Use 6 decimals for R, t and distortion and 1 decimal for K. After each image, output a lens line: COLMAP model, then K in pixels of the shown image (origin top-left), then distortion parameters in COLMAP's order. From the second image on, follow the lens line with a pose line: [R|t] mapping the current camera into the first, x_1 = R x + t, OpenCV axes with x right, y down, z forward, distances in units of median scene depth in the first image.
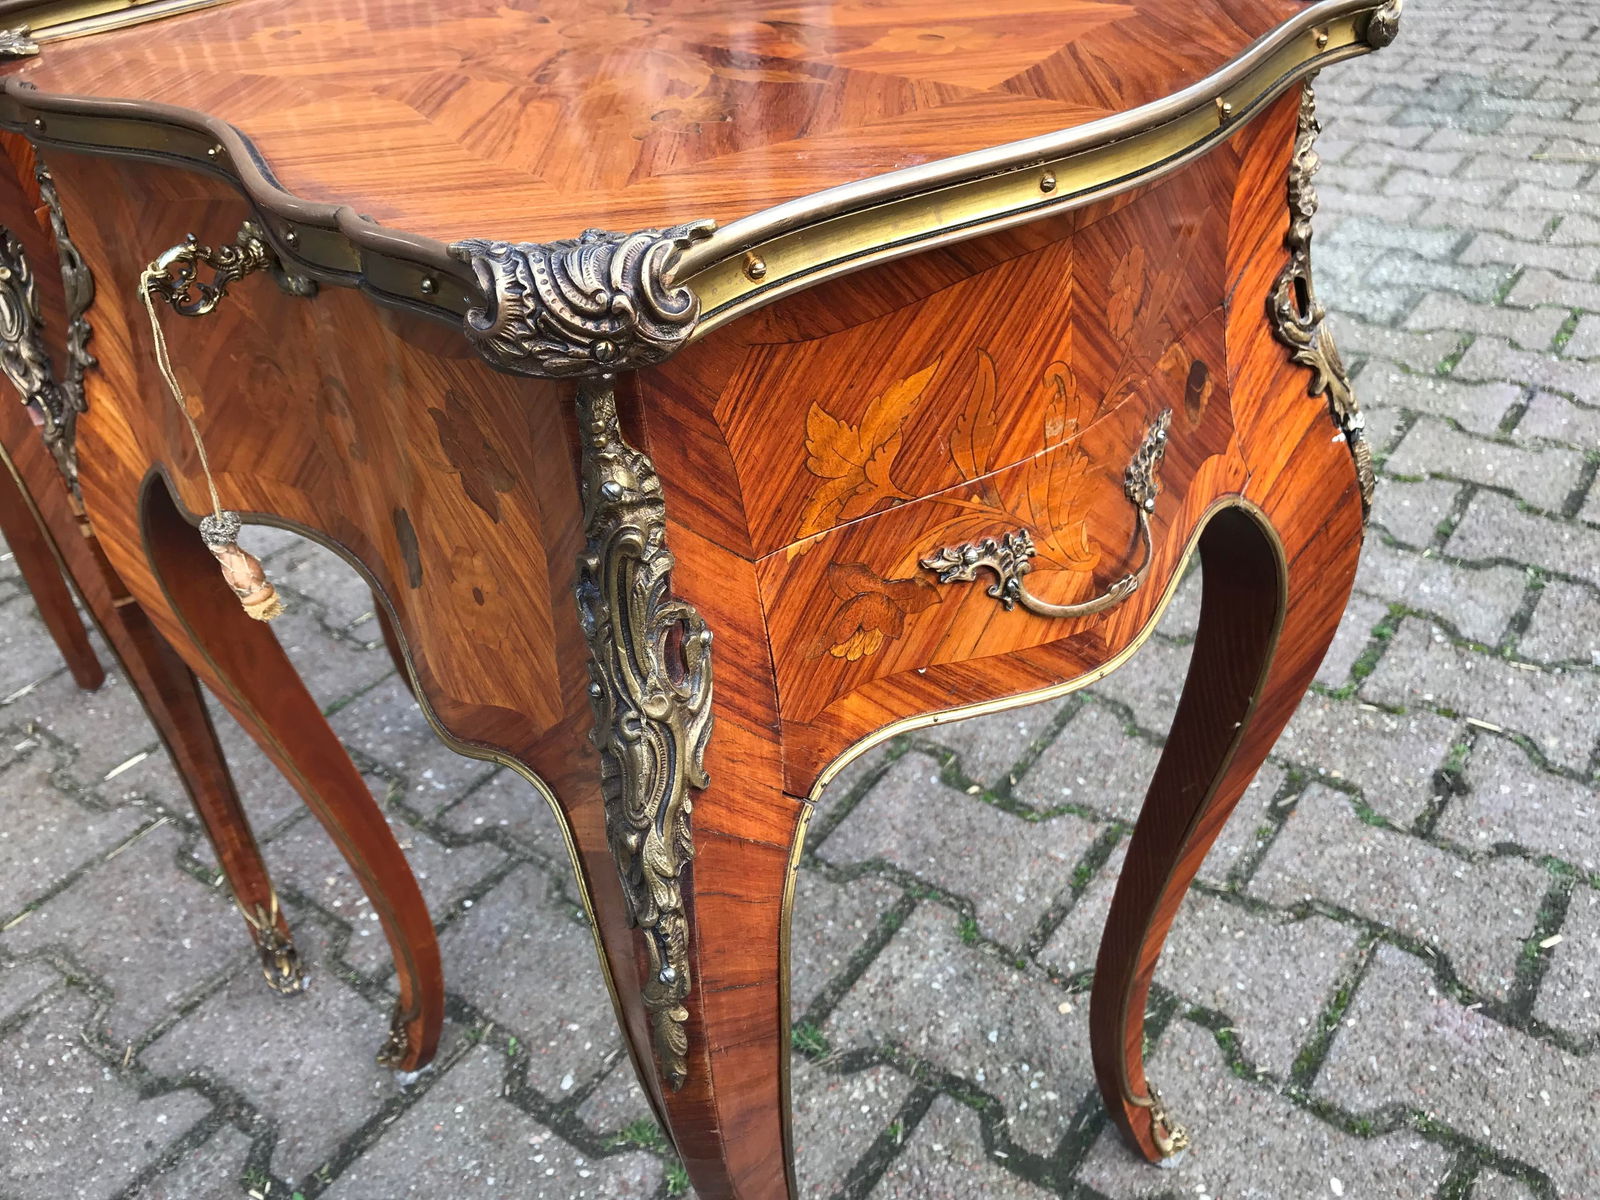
lens RADIAL K [[1326.4, 0, 800.0], [0, 1326.4, 600.0], [0, 0, 1]] dist [-0.002577, 0.003183]
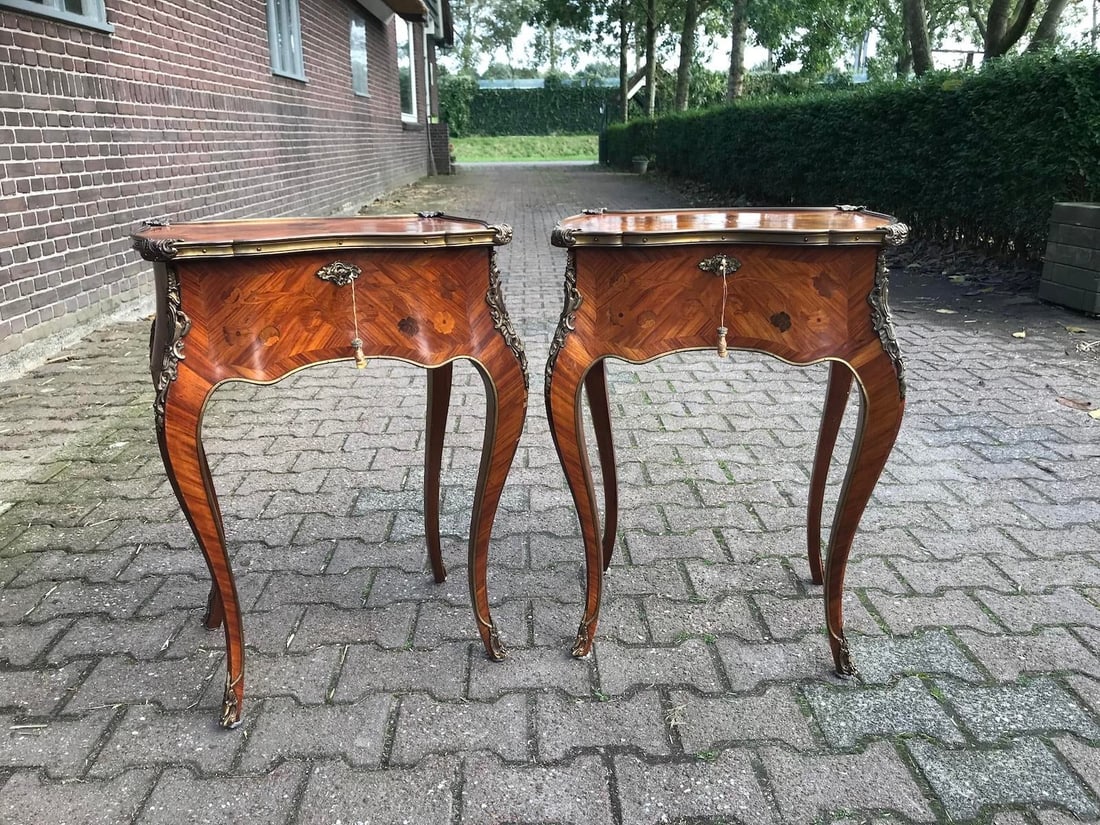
lens RADIAL K [[894.9, 0, 550.2], [0, 894.9, 407.9], [0, 0, 1]] dist [0.019368, -0.021440]
pose [[0.788343, -0.114904, 0.604411, -1.308858], [0.312646, 0.920922, -0.232712, 0.320789], [-0.529876, 0.372424, 0.761927, -0.335930]]
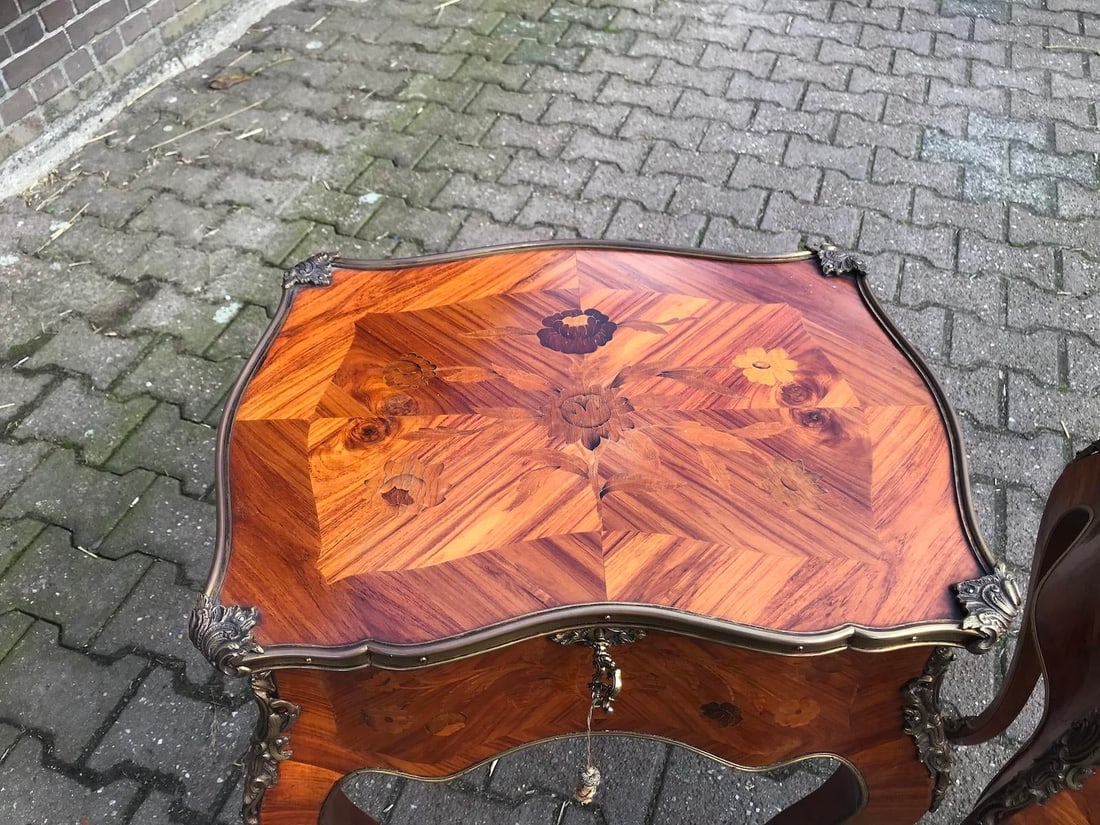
lens RADIAL K [[898.8, 0, 550.7], [0, 898.8, 407.8], [0, 0, 1]] dist [0.002516, 0.003762]
pose [[0.957343, -0.160613, 0.240203, -0.870336], [0.109688, 0.971064, 0.212139, -0.588067], [-0.267324, -0.176742, 0.947259, 0.233605]]
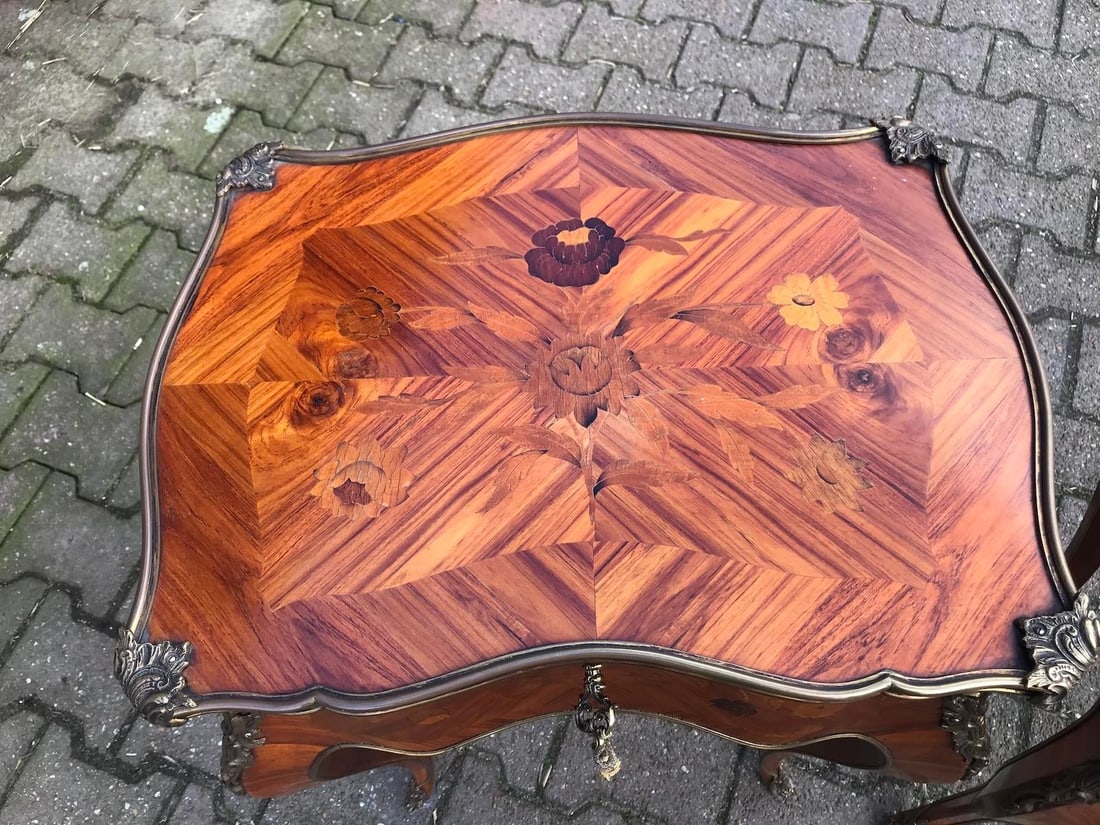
lens RADIAL K [[902.4, 0, 554.1], [0, 902.4, 401.0], [0, 0, 1]] dist [-0.018872, 0.046493]
pose [[0.964866, -0.221432, 0.141426, -0.775782], [0.135395, 0.880333, 0.454623, -0.682424], [-0.225170, -0.419502, 0.879384, 0.384931]]
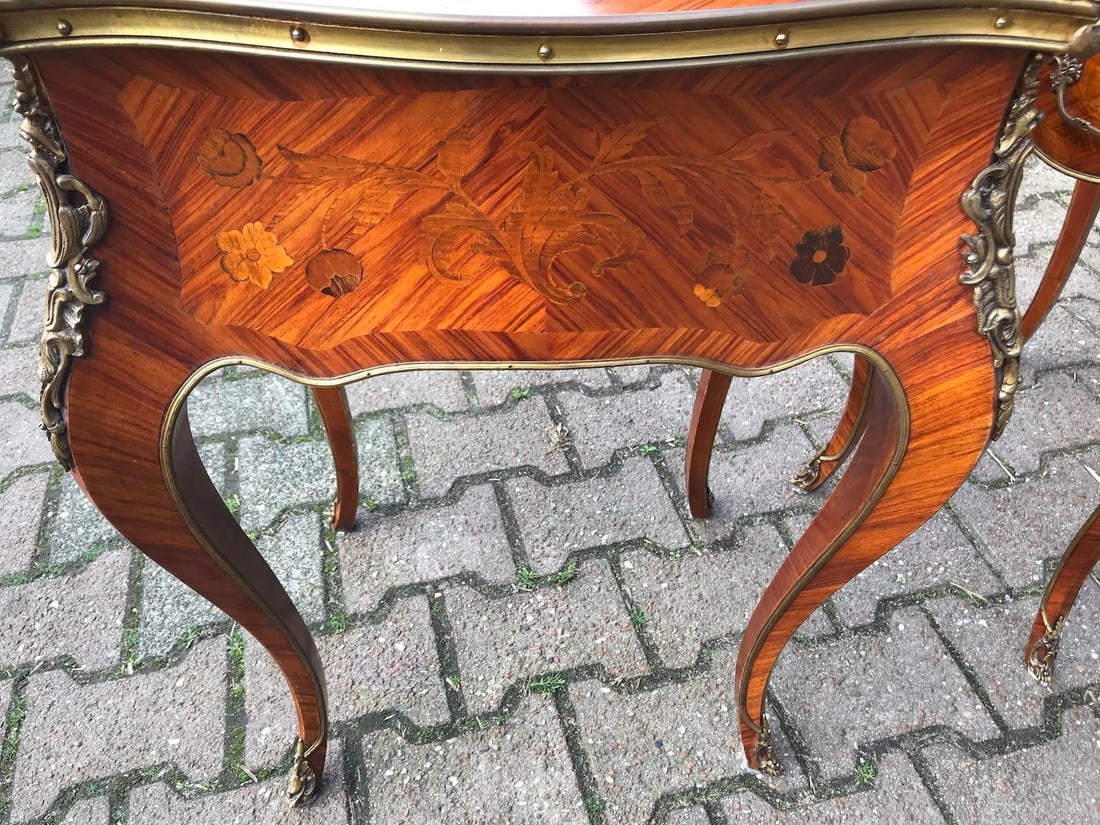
lens RADIAL K [[891.3, 0, 554.8], [0, 891.3, 417.1], [0, 0, 1]] dist [0.017231, -0.014027]
pose [[-0.628593, 0.583322, -0.514400, 0.340797], [-0.413601, 0.309402, 0.856274, -0.594955], [0.658639, 0.751004, 0.046775, 0.793357]]
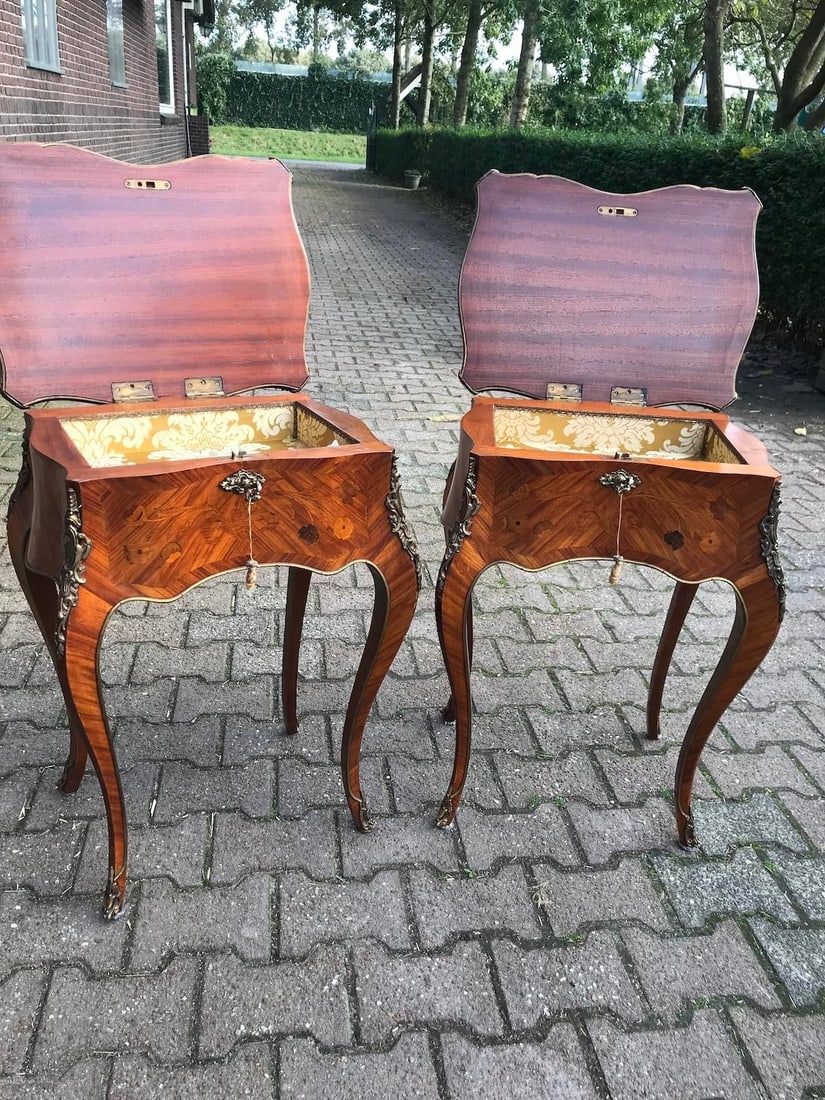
lens RADIAL K [[891.3, 0, 413.9], [0, 891.3, 559.2], [0, 0, 1]] dist [0.017231, -0.014027]
pose [[0.712325, -0.185303, 0.676946, -1.428469], [0.296809, 0.953558, -0.051300, -0.042326], [-0.636001, 0.237466, 0.734243, -0.283779]]
